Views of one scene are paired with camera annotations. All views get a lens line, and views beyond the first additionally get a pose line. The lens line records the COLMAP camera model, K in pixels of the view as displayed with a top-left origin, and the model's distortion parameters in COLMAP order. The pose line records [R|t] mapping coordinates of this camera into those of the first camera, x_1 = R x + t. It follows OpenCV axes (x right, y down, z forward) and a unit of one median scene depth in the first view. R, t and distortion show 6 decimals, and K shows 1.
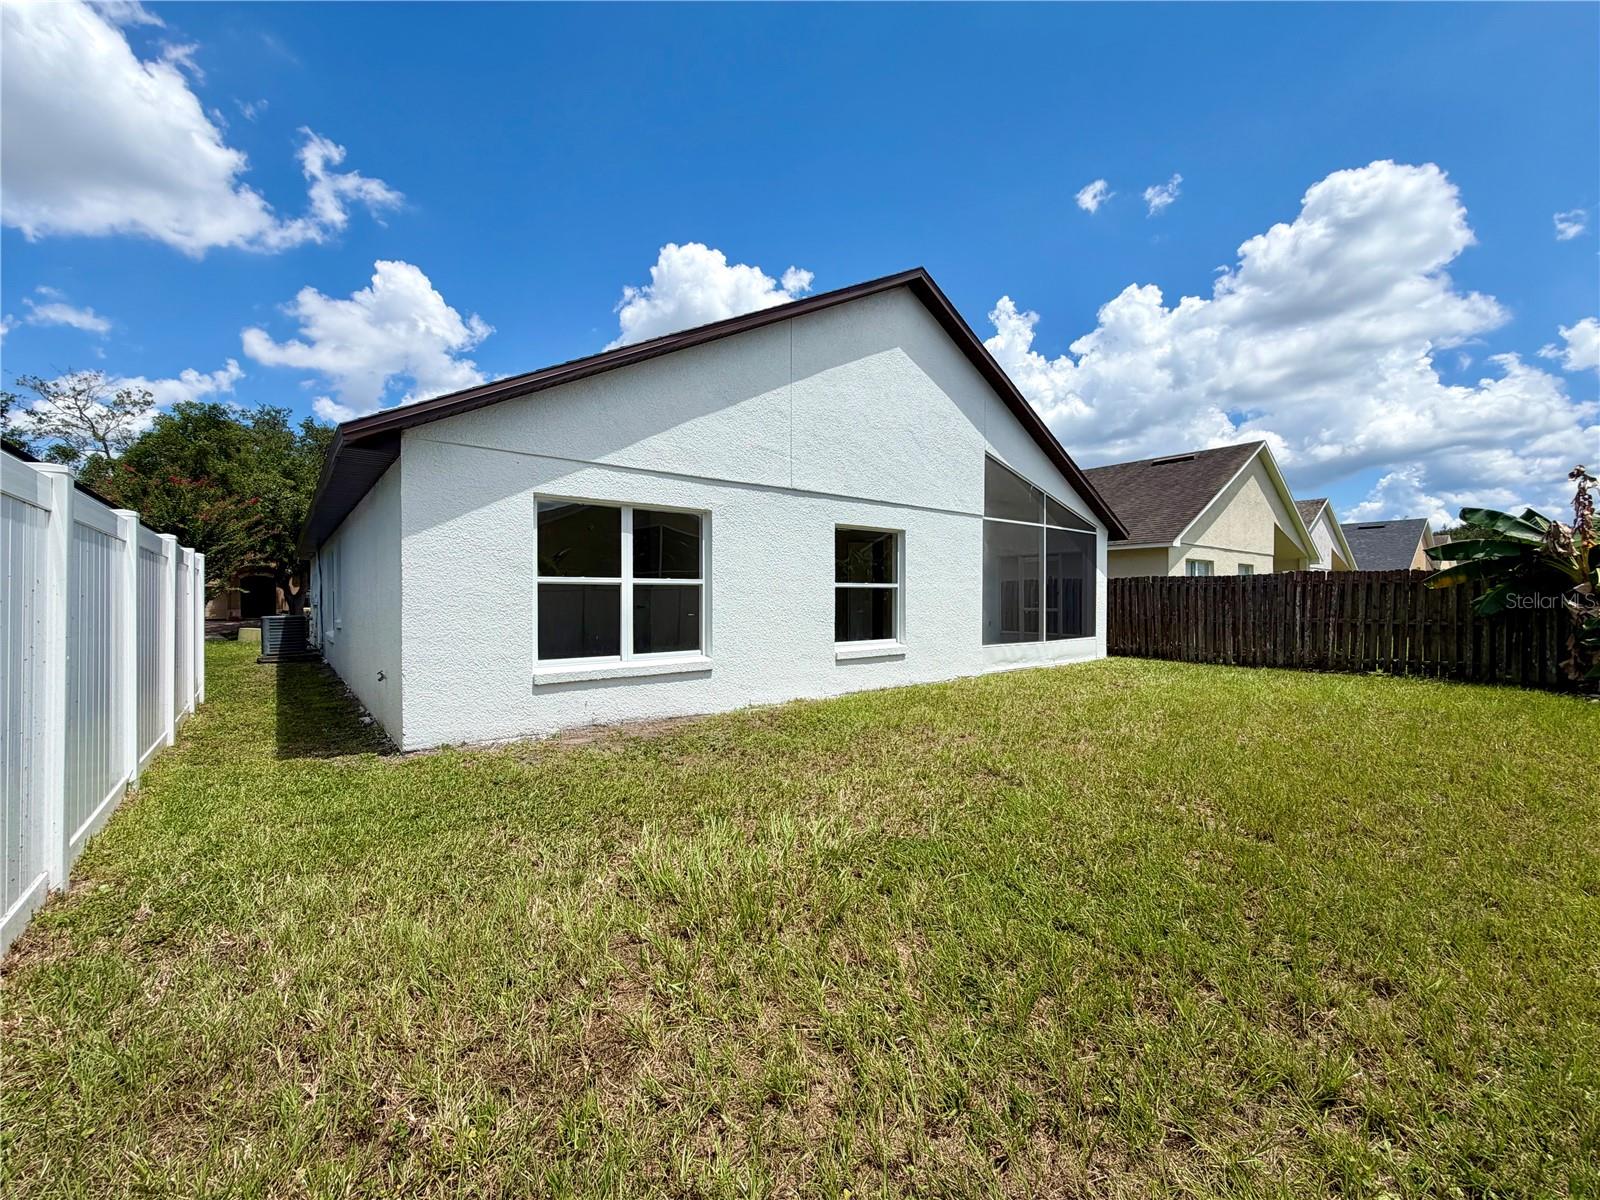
lens RADIAL K [[627.5, 0, 800.0], [0, 627.5, 600.0], [0, 0, 1]] dist [-0.001577, -0.000040]
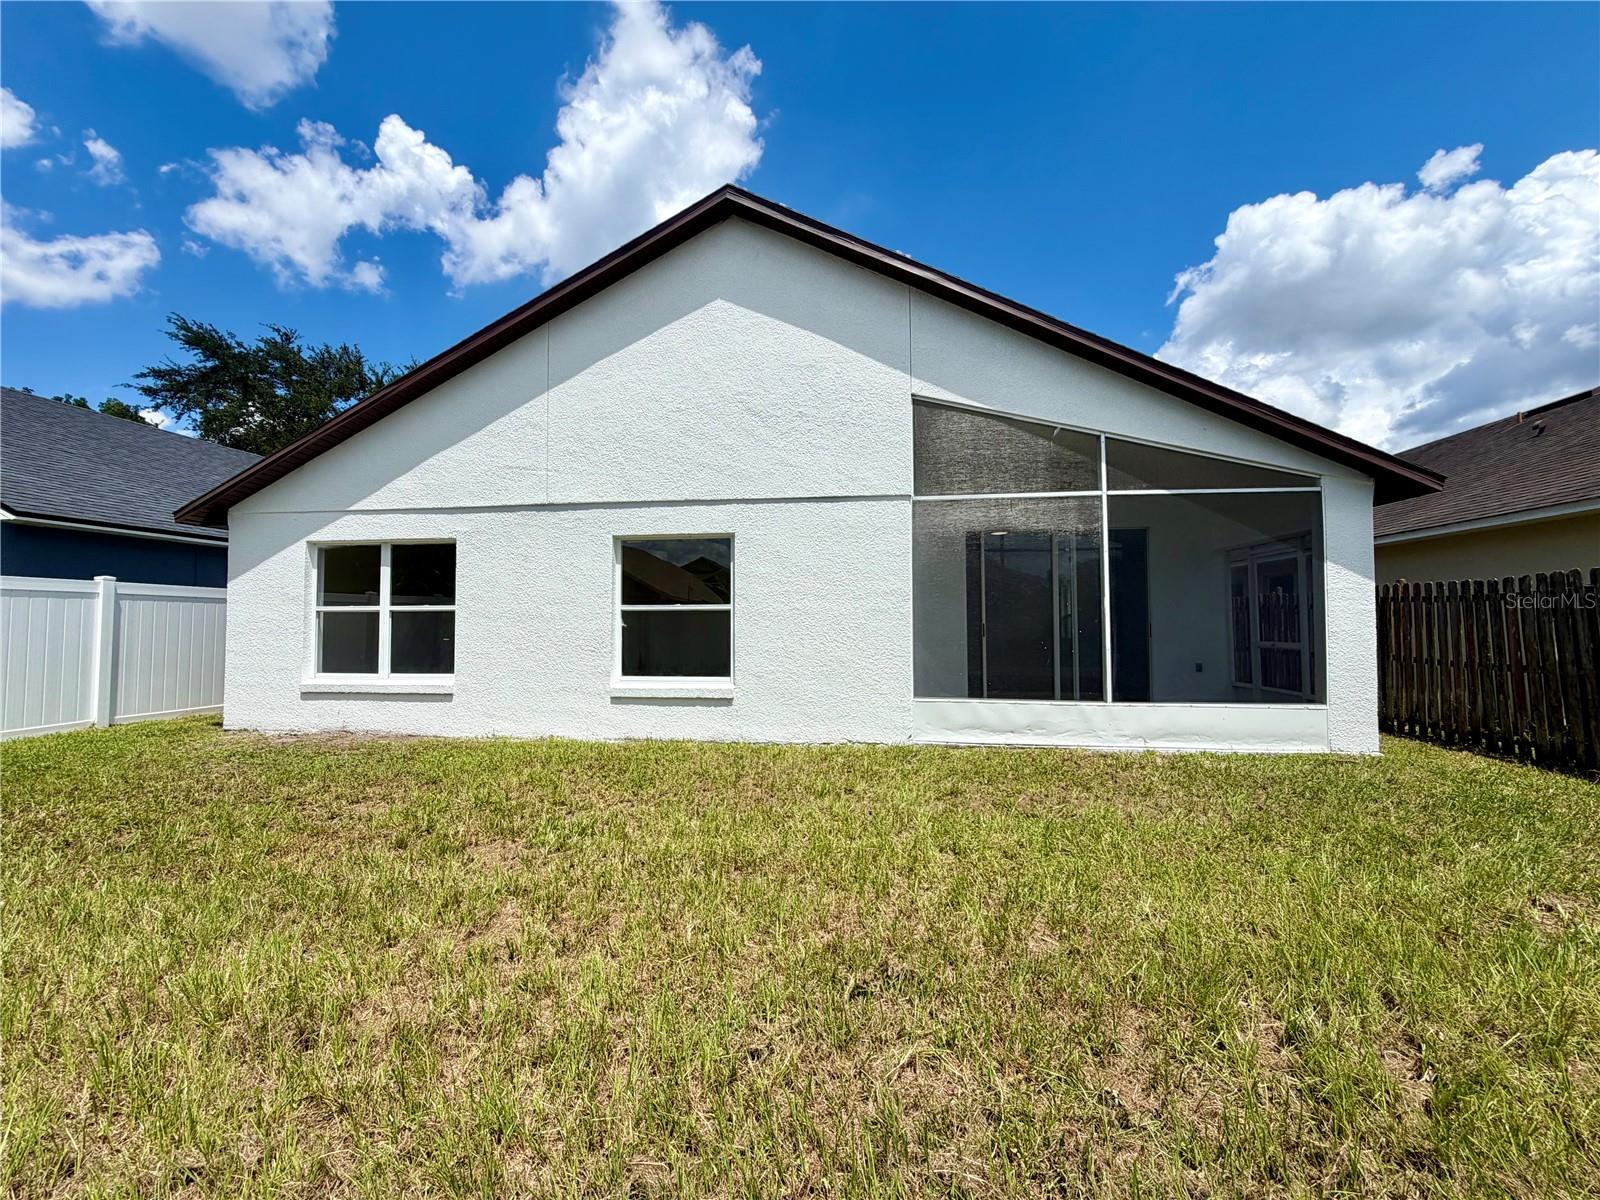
lens RADIAL K [[627.5, 0, 800.0], [0, 627.5, 600.0], [0, 0, 1]] dist [-0.001577, -0.000040]
pose [[0.691945, -0.023415, -0.721570, 0.895925], [-0.001074, 0.999439, -0.033462, -0.007036], [0.721949, 0.023929, 0.691532, 0.631831]]
